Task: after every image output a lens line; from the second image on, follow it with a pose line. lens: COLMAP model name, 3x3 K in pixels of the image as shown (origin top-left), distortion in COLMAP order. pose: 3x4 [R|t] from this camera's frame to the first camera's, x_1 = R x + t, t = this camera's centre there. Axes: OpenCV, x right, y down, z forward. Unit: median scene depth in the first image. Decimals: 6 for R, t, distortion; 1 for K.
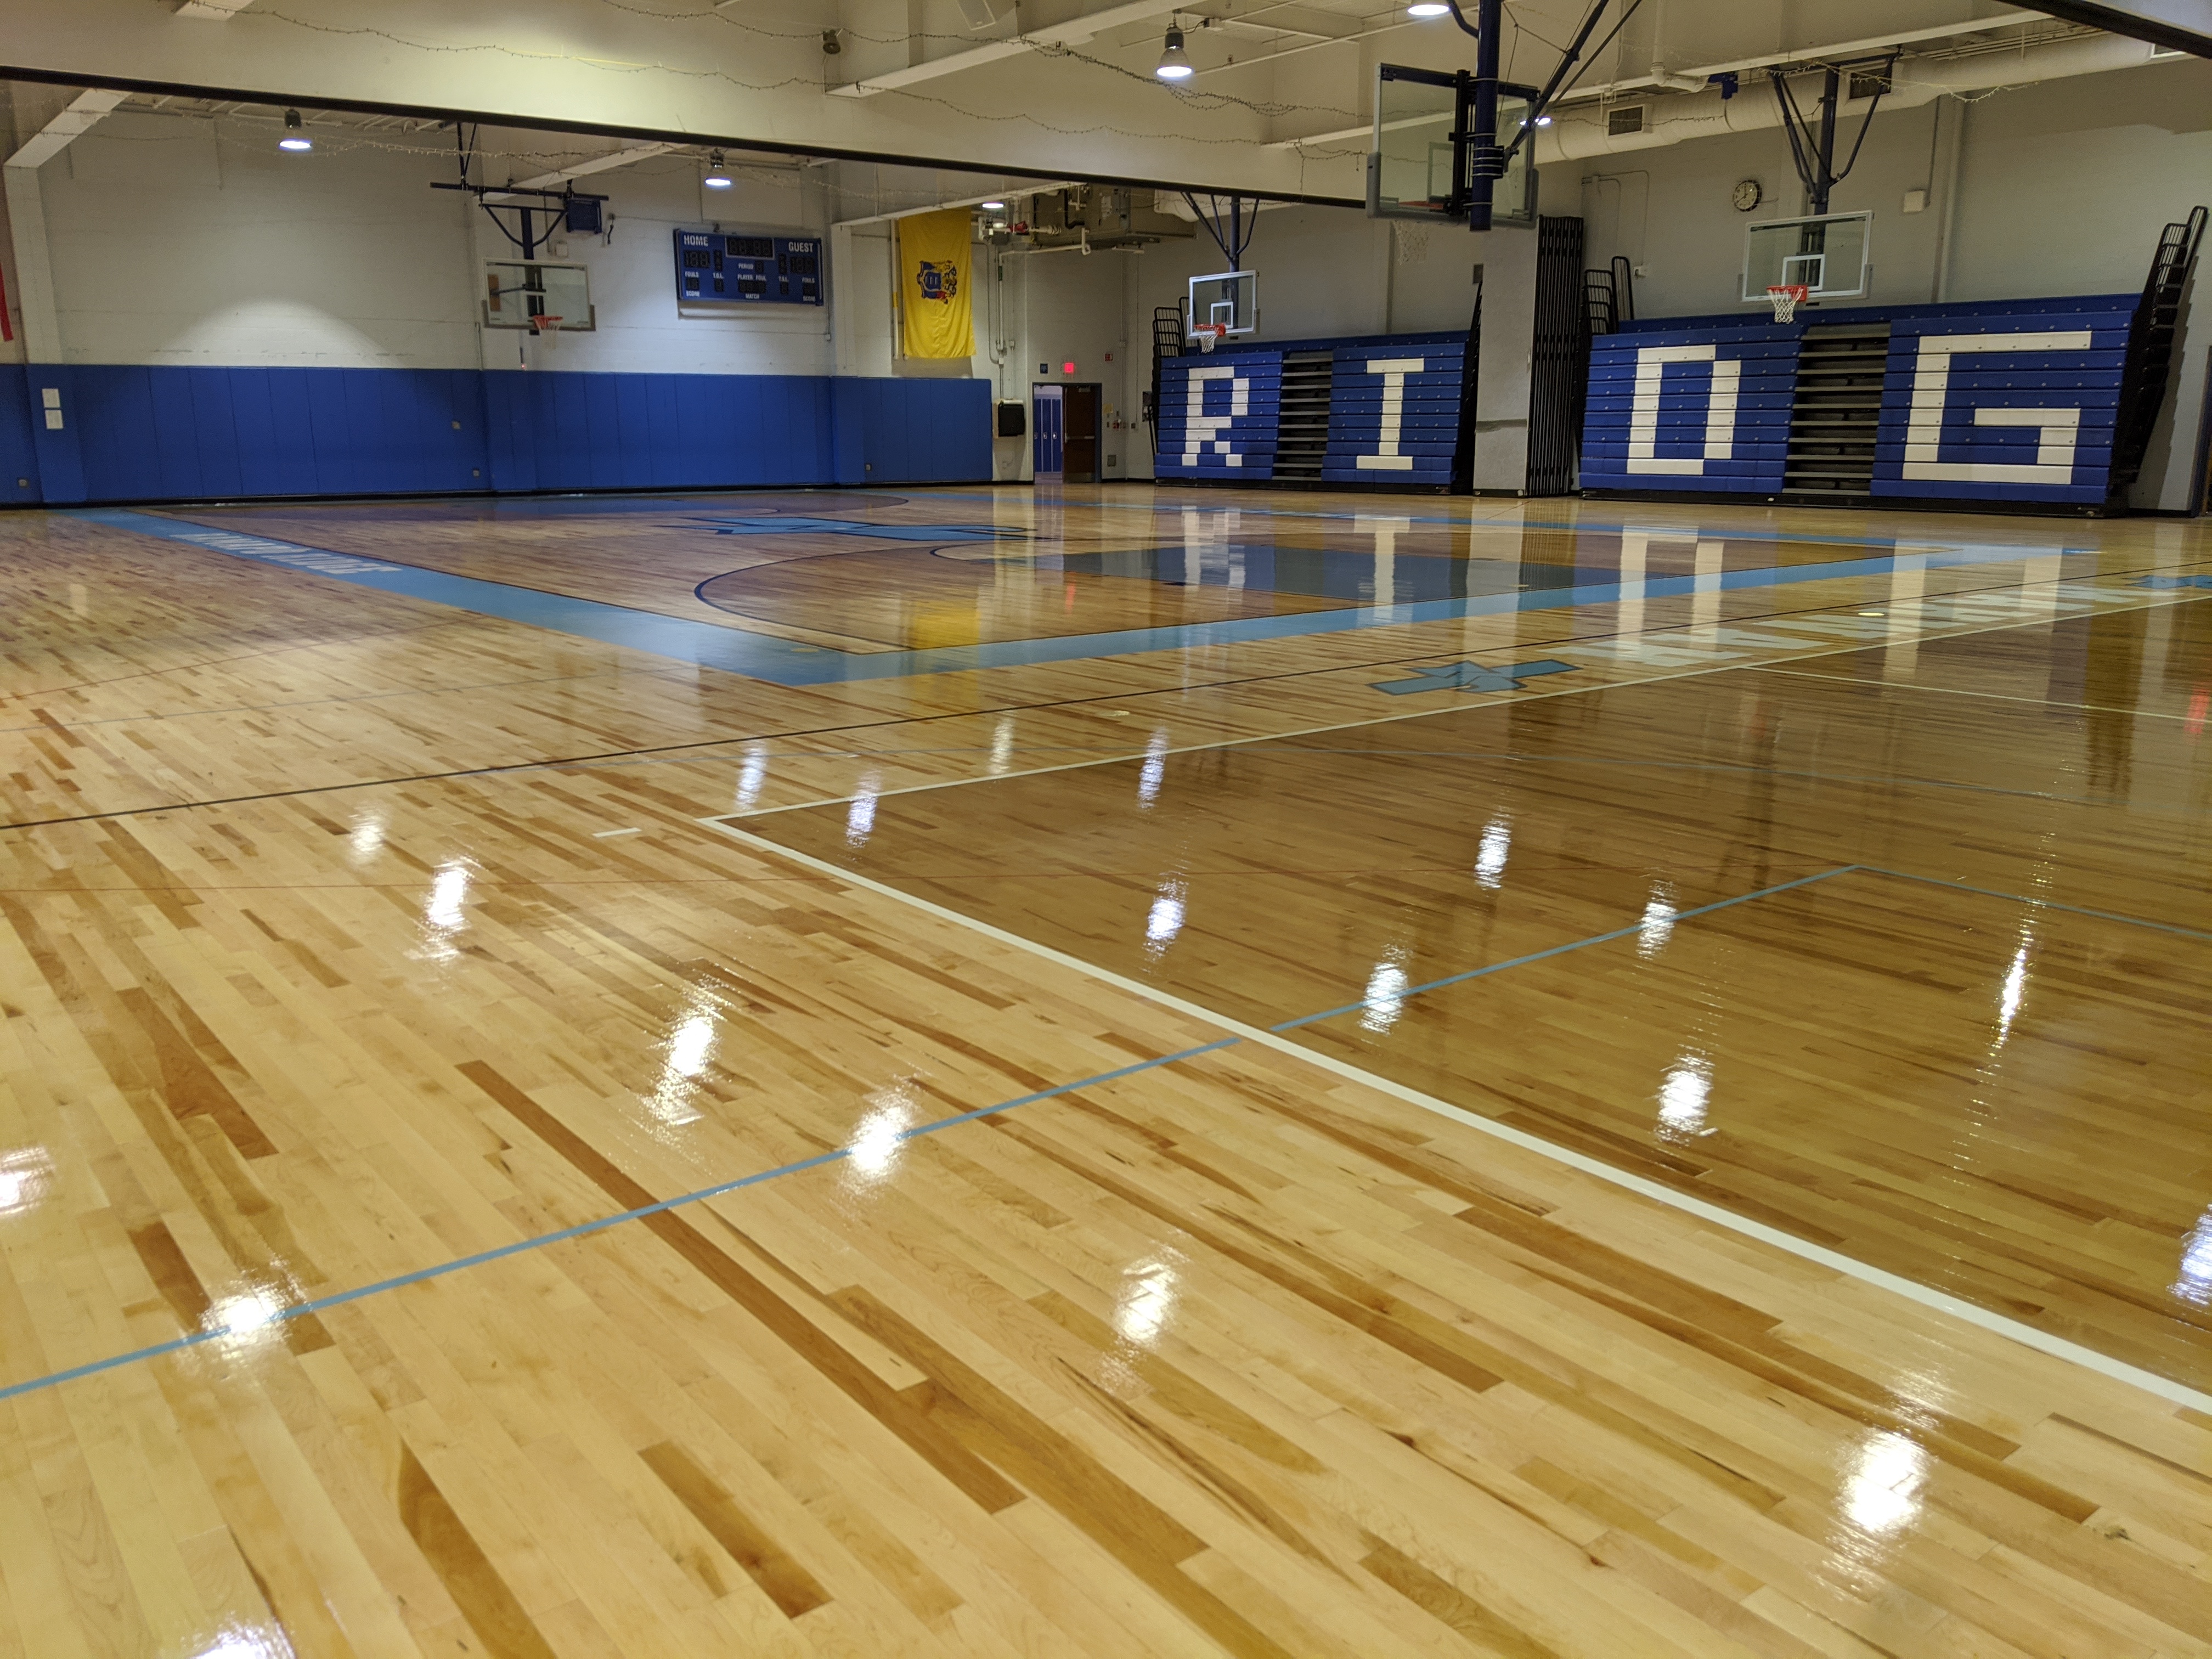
lens RADIAL K [[1758.2, 0, 1106.0], [0, 1758.2, 829.5], [0, 0, 1]] dist [0.081702, -0.151721]
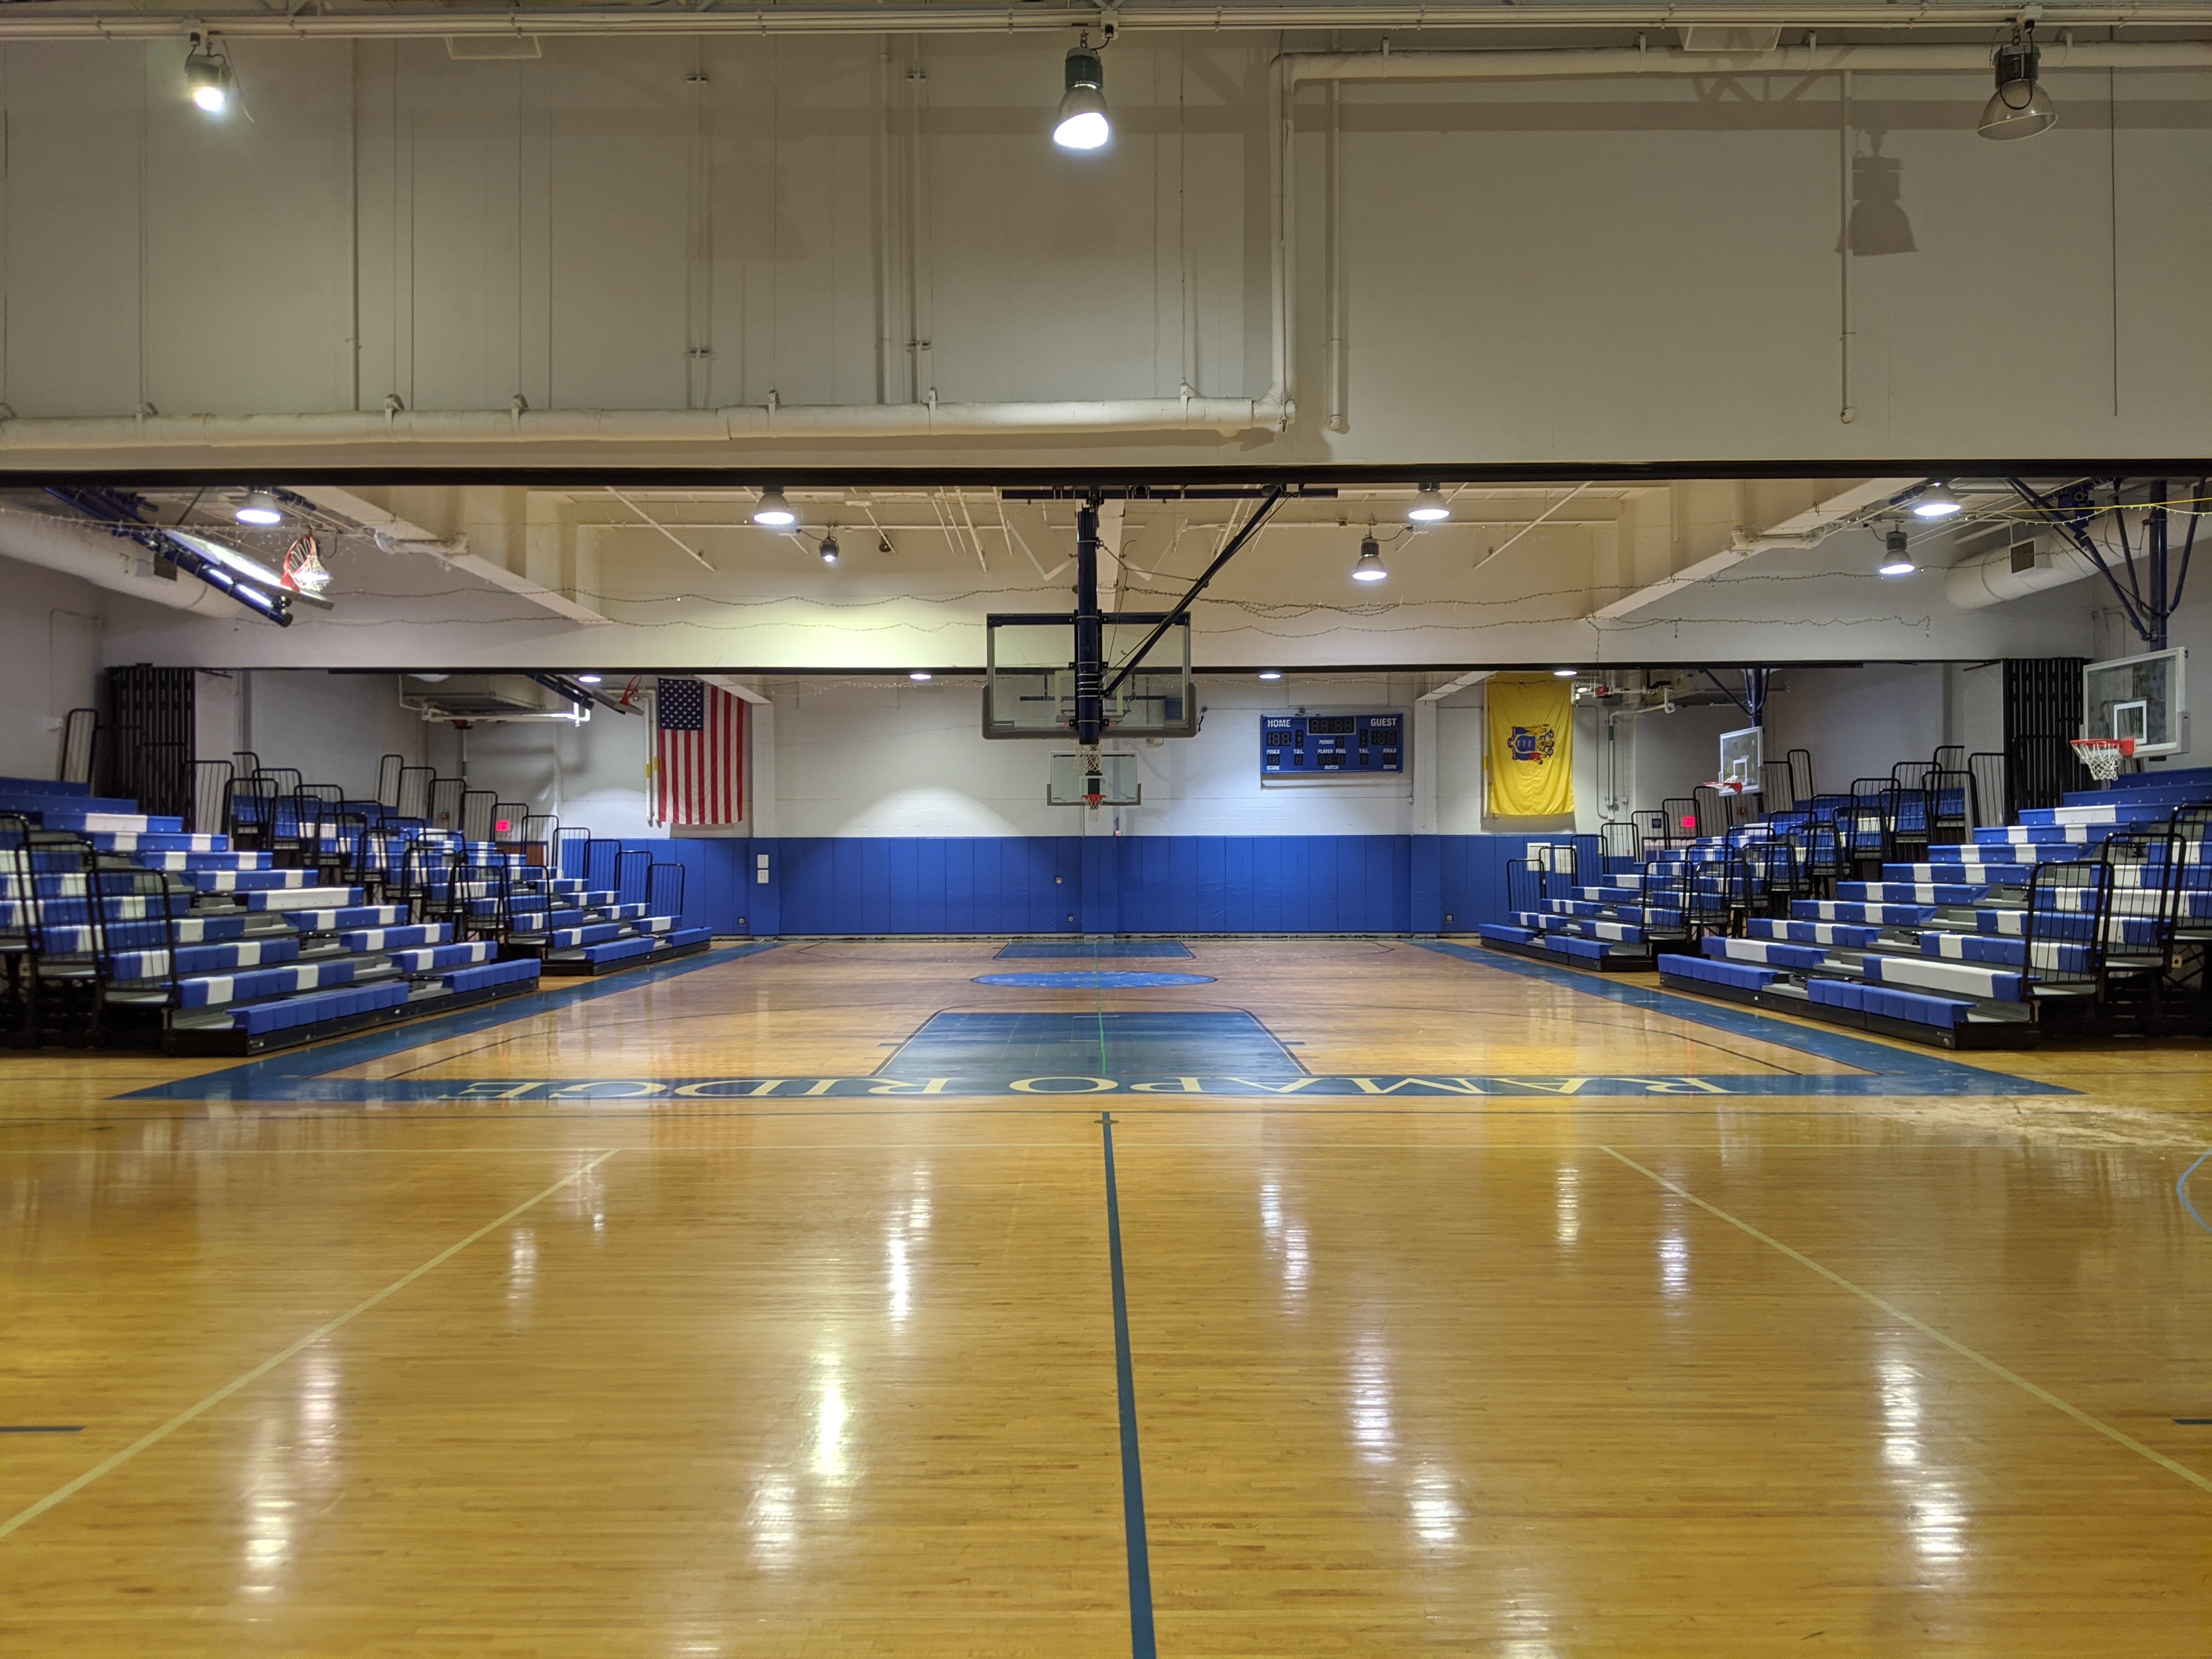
lens RADIAL K [[1758.2, 0, 1106.0], [0, 1758.2, 829.5], [0, 0, 1]] dist [0.081702, -0.151721]
pose [[0.788640, -0.008990, -0.614789, 0.384094], [-0.136766, 0.972278, -0.189659, -0.034334], [0.599451, 0.233655, 0.765548, 0.078566]]
